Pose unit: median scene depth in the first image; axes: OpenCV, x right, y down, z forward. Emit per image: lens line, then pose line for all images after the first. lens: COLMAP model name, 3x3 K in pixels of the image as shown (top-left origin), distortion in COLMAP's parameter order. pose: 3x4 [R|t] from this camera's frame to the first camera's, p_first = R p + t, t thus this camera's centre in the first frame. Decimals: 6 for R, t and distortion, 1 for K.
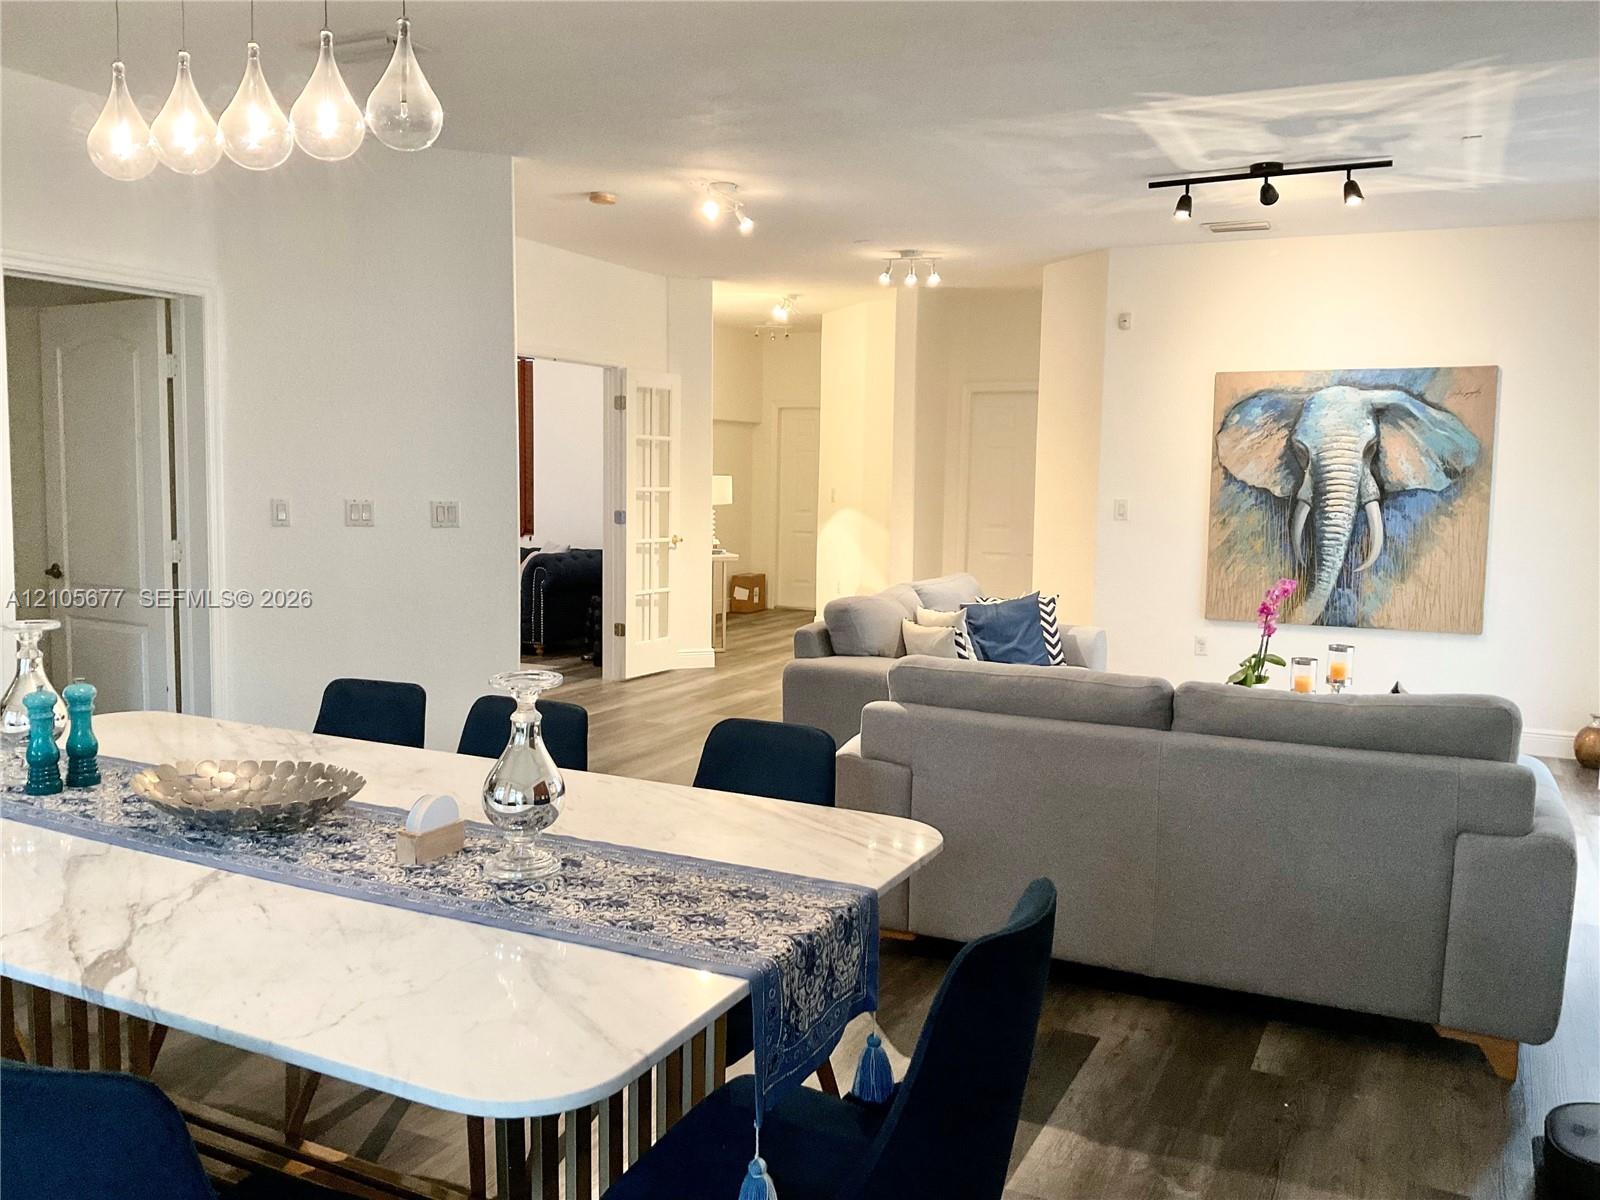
lens RADIAL K [[1317.4, 0, 793.2], [0, 1317.4, 600.6], [0, 0, 1]] dist [0.079684, -0.141649]
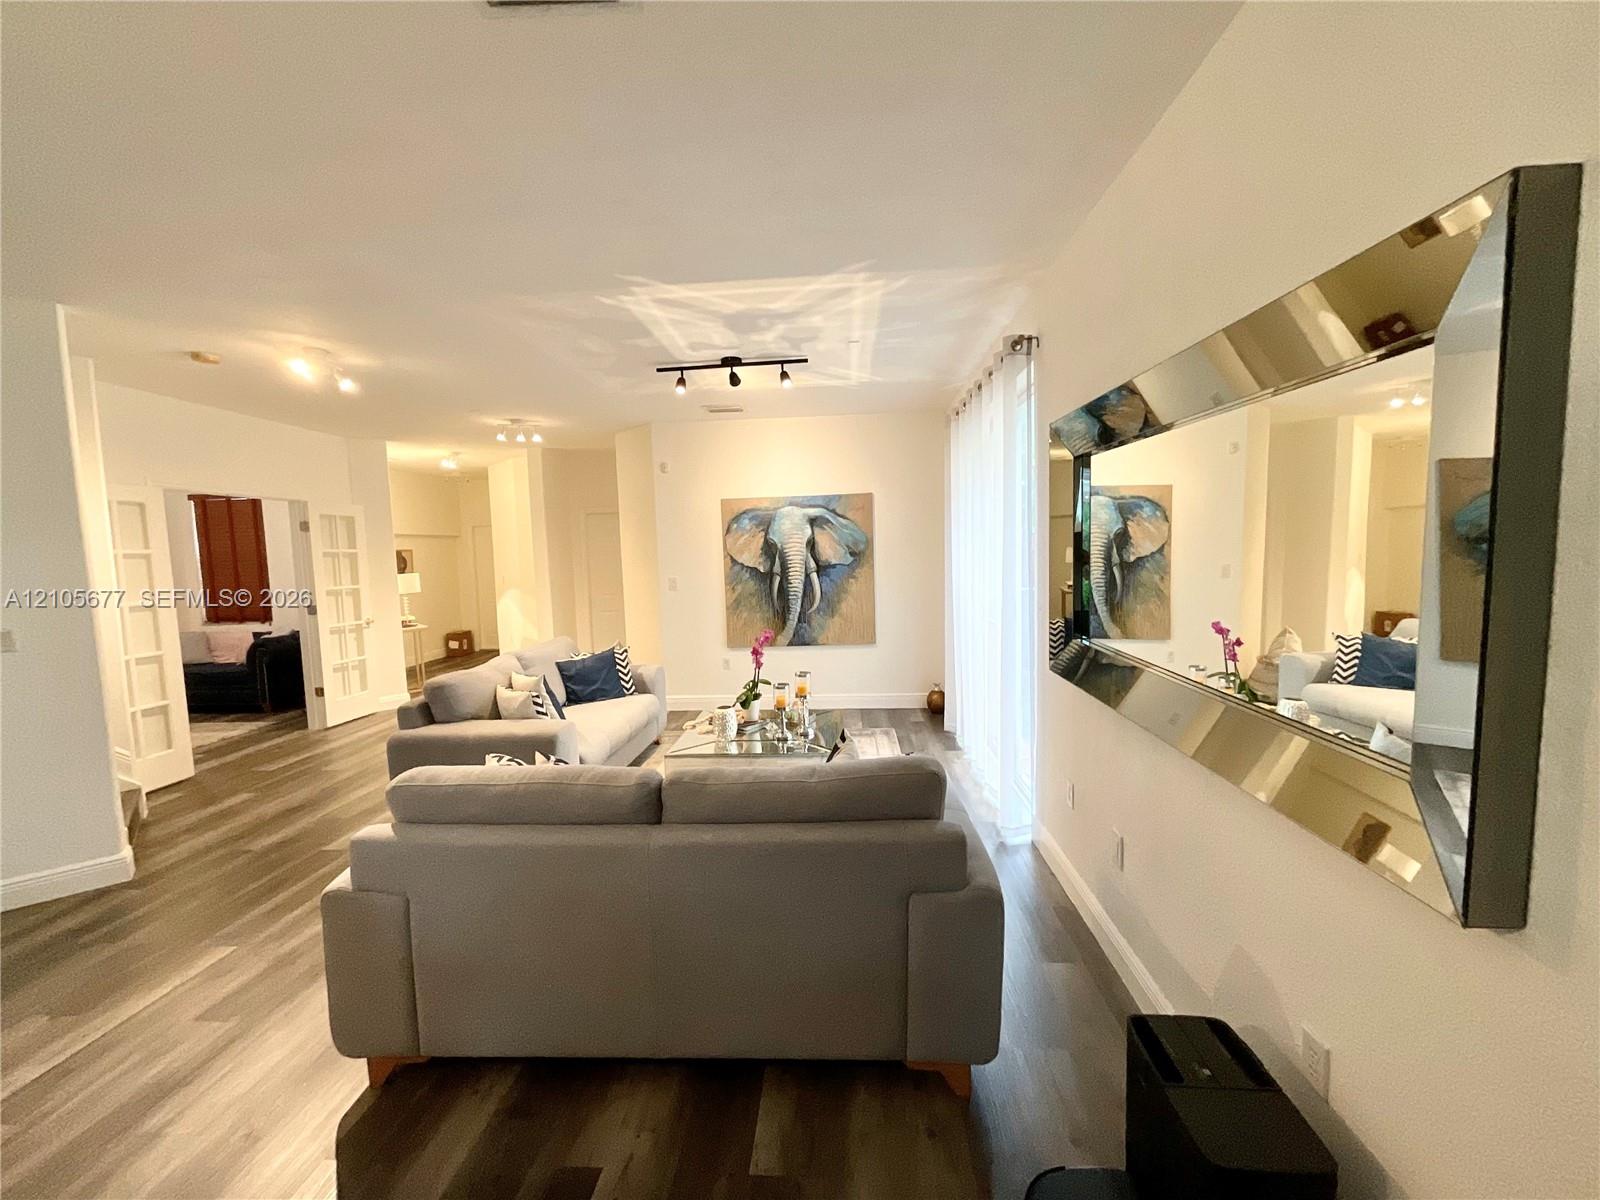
lens RADIAL K [[644.7, 0, 802.0], [0, 644.7, 602.9], [0, 0, 1]] dist [-0.001114, 0.000596]
pose [[0.922493, -0.073652, 0.378921, 0.104268], [0.081216, 0.996688, -0.003994, -0.033273], [-0.377372, 0.034459, 0.925420, 0.238646]]
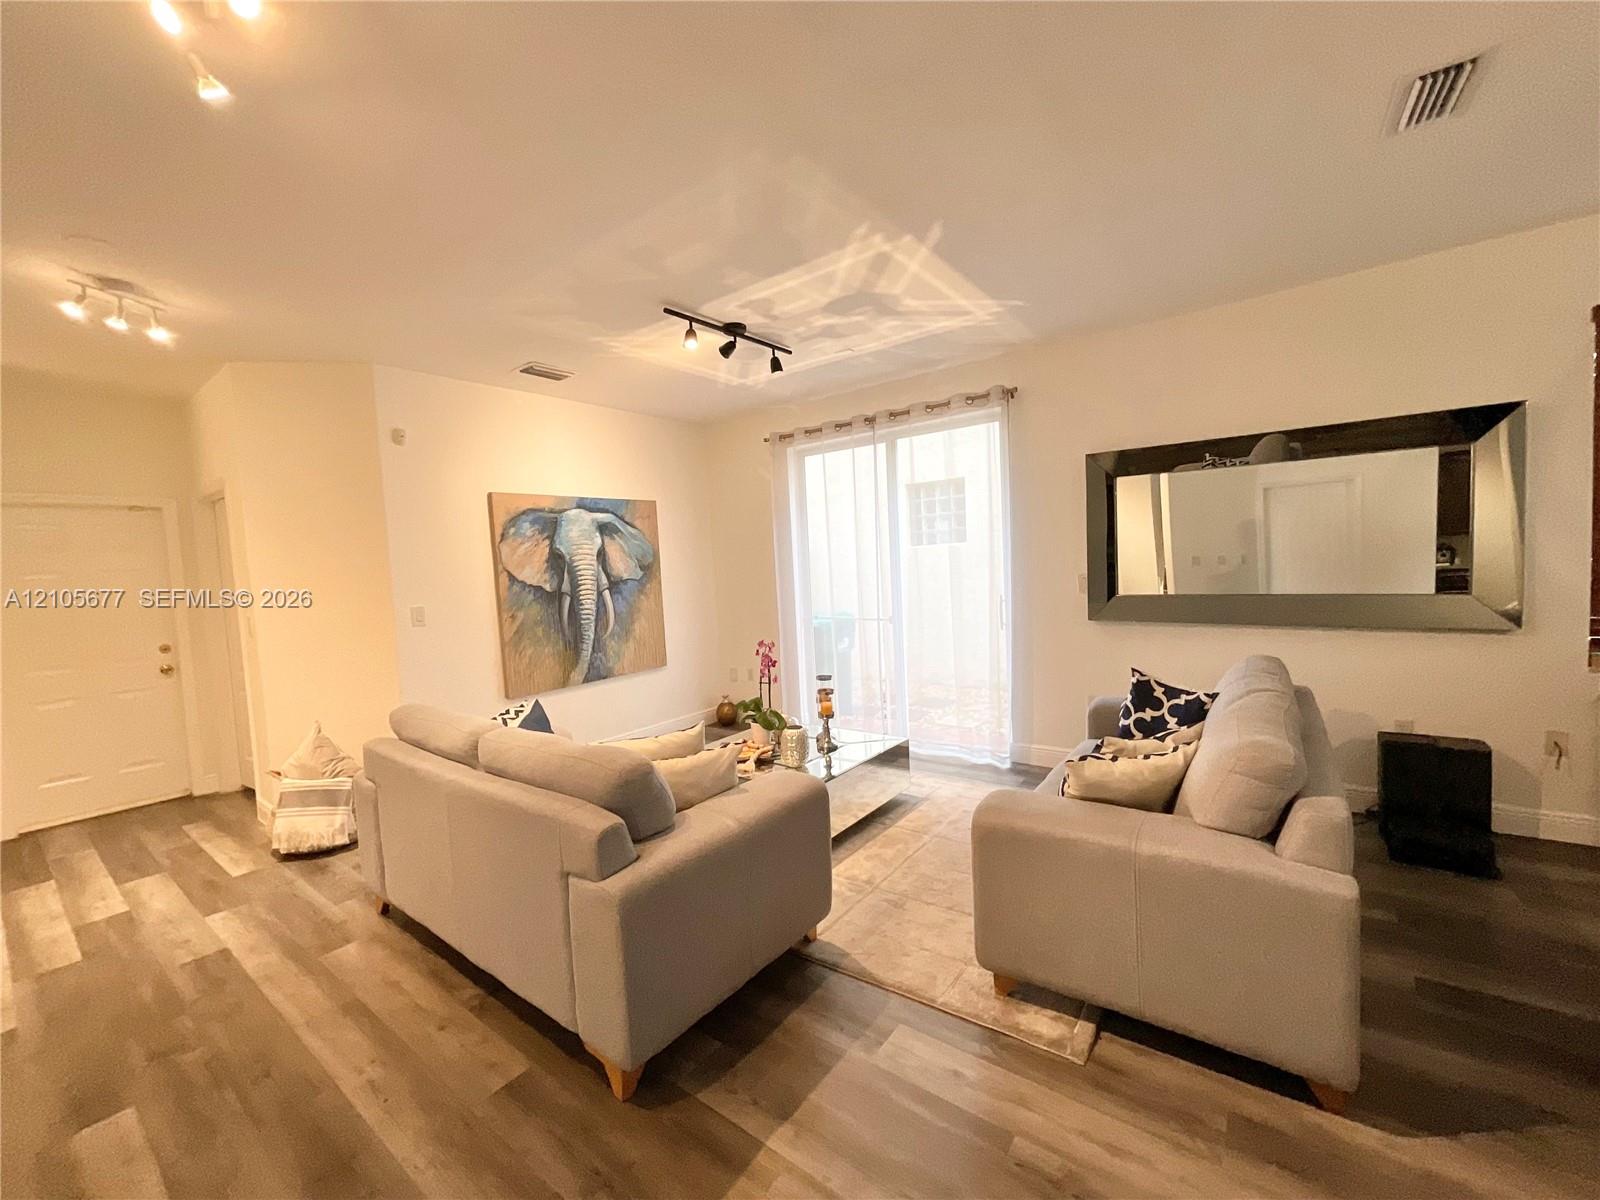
lens RADIAL K [[644.7, 0, 802.0], [0, 644.7, 602.9], [0, 0, 1]] dist [-0.001114, 0.000596]
pose [[0.180884, -0.084502, 0.979868, -0.212633], [0.152866, 0.986610, 0.056864, -0.068455], [-0.971552, 0.139503, 0.191379, 0.671330]]
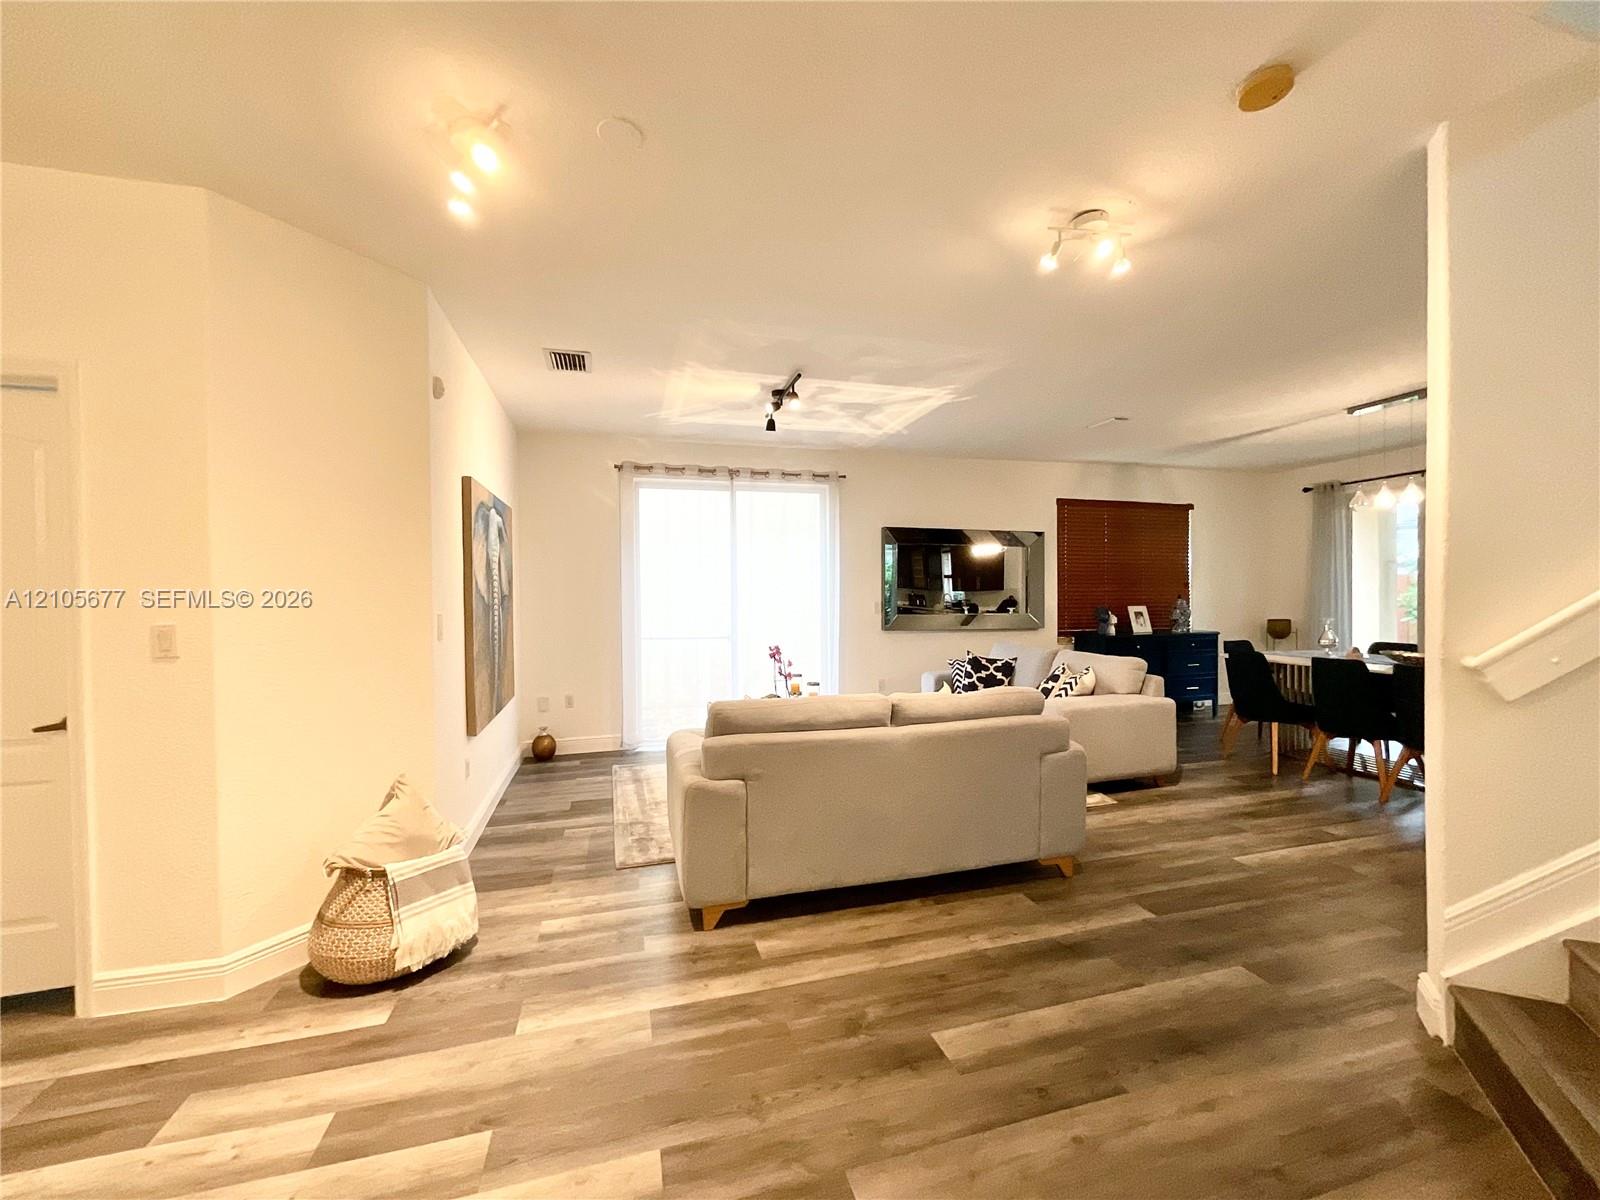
lens RADIAL K [[644.7, 0, 802.0], [0, 644.7, 602.9], [0, 0, 1]] dist [-0.001114, 0.000596]
pose [[-0.678067, -0.018841, 0.734759, -0.191586], [0.074706, 0.992728, 0.094398, -0.113549], [-0.731194, 0.118899, -0.671728, 1.212288]]
